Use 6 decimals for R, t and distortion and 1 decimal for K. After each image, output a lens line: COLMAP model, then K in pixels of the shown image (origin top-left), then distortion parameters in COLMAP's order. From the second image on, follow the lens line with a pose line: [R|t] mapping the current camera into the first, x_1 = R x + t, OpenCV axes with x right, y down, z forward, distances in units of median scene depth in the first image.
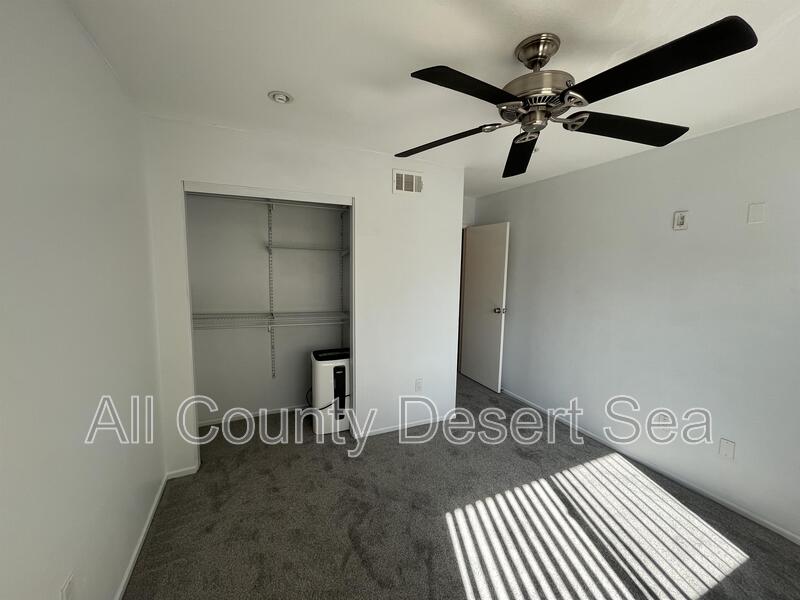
lens RADIAL K [[332.4, 0, 400.0], [0, 332.4, 300.0], [0, 0, 1]] dist [-0.001722, 0.000118]
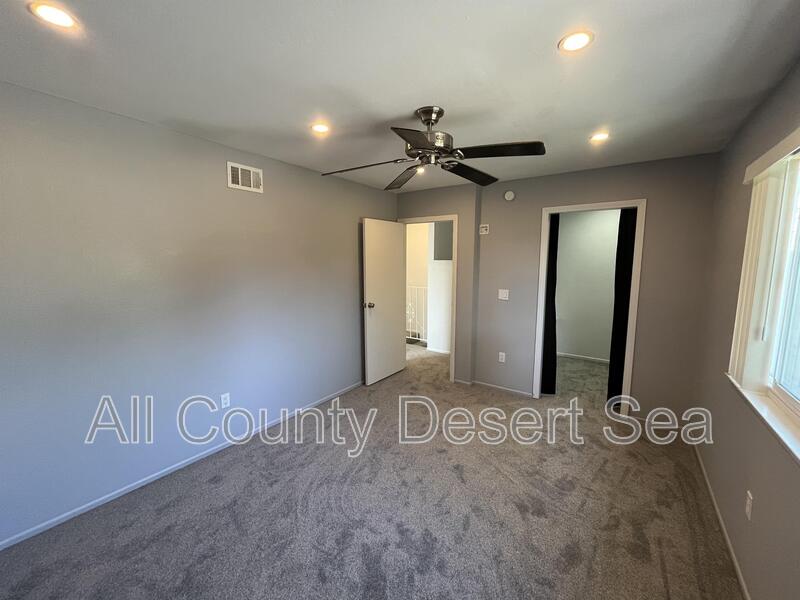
lens RADIAL K [[332.4, 0, 400.0], [0, 332.4, 300.0], [0, 0, 1]] dist [-0.001722, 0.000118]
pose [[0.848845, -0.063318, 0.524836, -0.312660], [0.063297, 0.997832, 0.018008, 0.027300], [-0.524839, 0.017935, 0.851013, -0.112251]]
